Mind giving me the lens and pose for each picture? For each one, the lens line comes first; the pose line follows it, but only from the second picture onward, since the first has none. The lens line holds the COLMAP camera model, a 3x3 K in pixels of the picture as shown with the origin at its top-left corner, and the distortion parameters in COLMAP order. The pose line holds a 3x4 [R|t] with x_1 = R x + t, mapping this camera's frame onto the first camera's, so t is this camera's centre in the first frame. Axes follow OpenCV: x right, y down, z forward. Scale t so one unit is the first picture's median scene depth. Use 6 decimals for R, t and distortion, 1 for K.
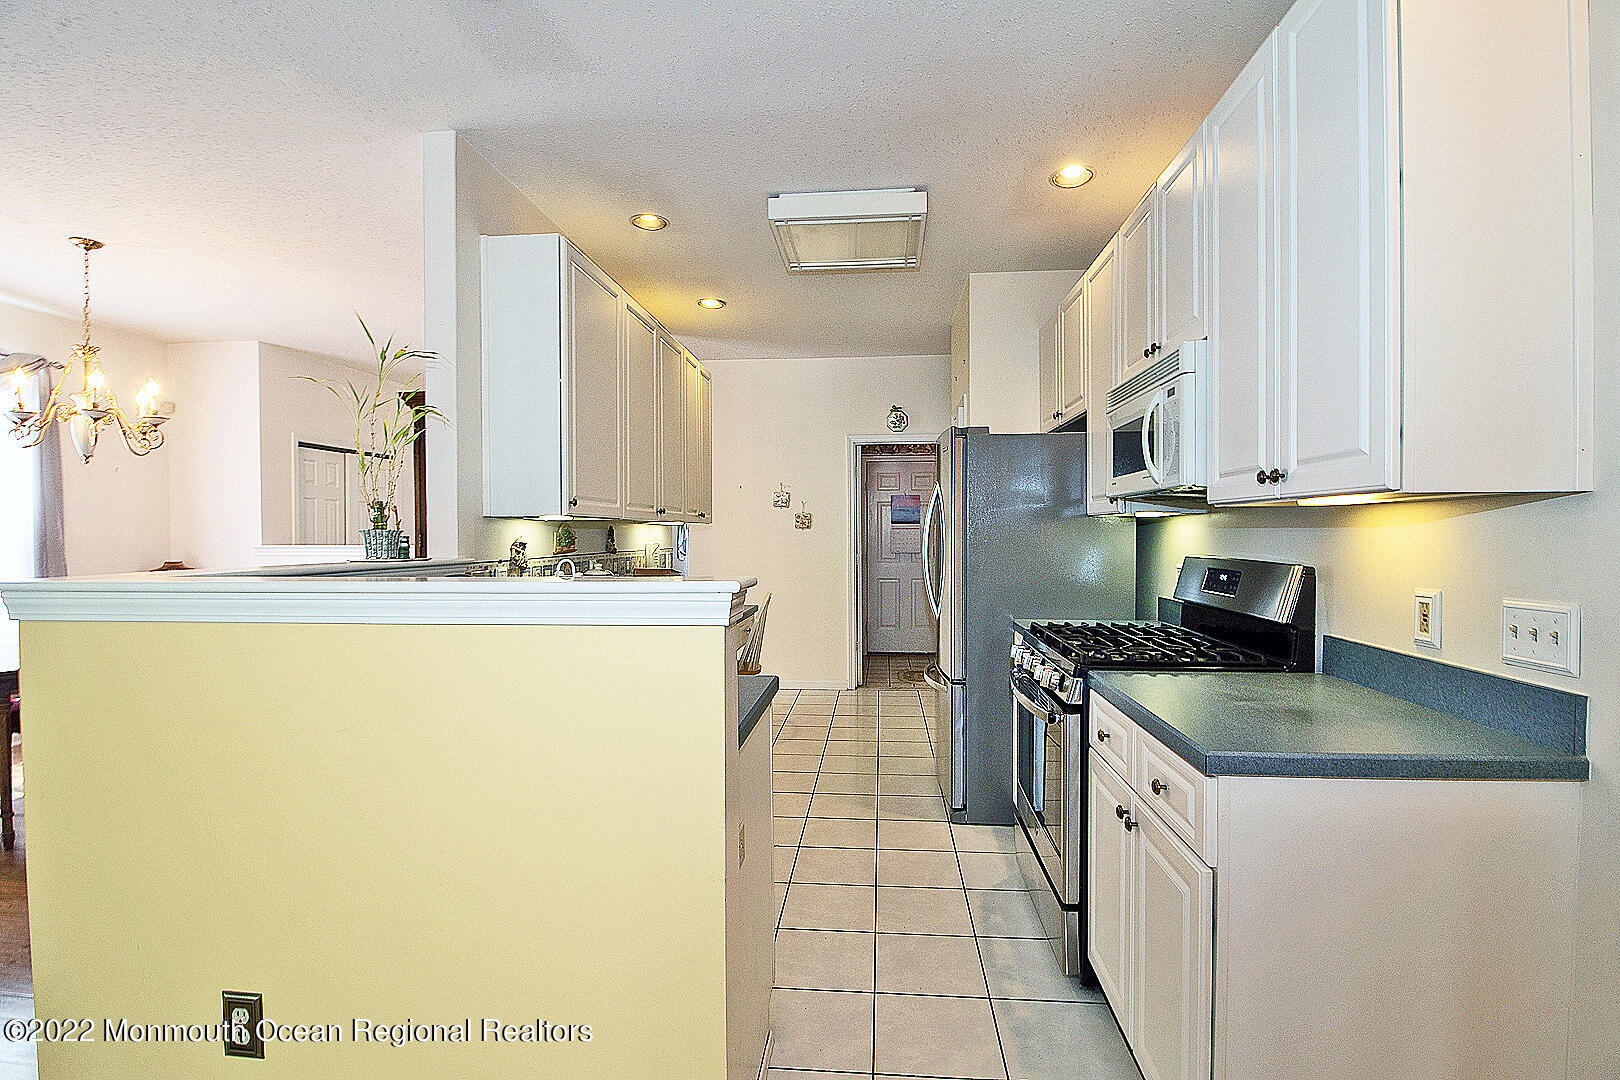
lens RADIAL K [[751.2, 0, 811.0], [0, 751.2, 533.8], [0, 0, 1]] dist [-0.018380, -0.000772]
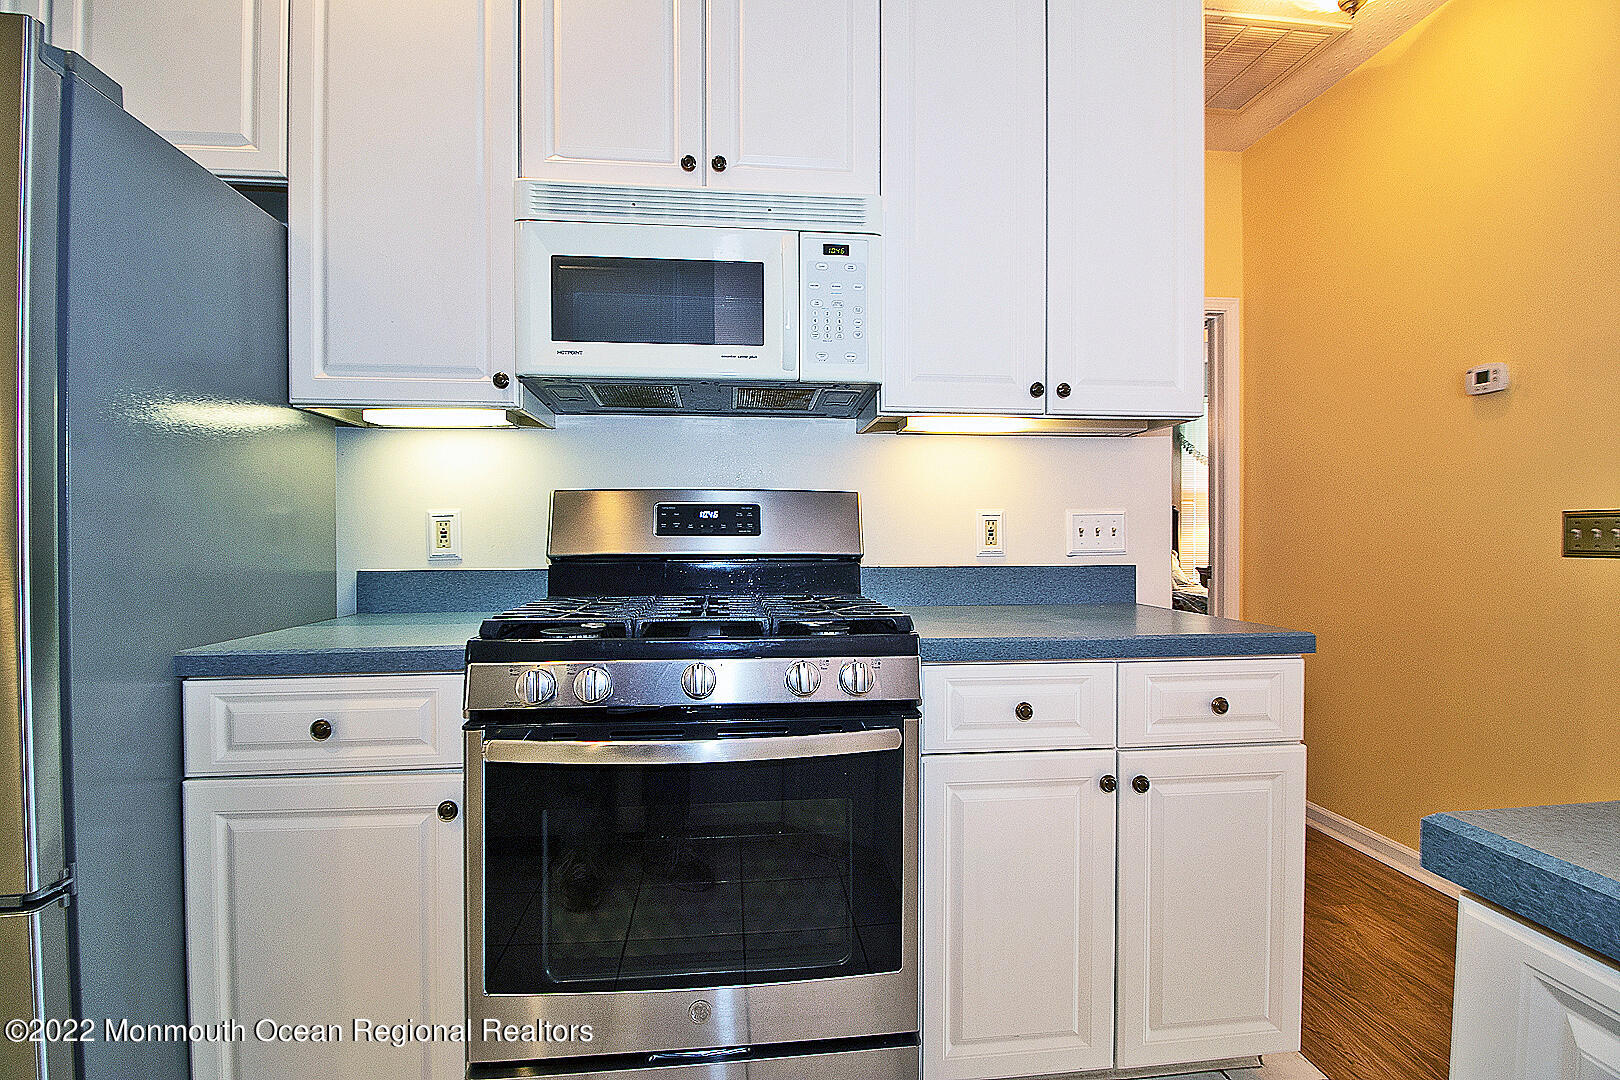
lens RADIAL K [[751.2, 0, 808.3], [0, 751.2, 540.9], [0, 0, 1]] dist [-0.018380, -0.000772]
pose [[-0.206098, -0.004355, 0.978522, -0.305041], [0.005958, 0.999966, 0.005705, 0.121406], [-0.978513, 0.007005, -0.206065, 1.588384]]
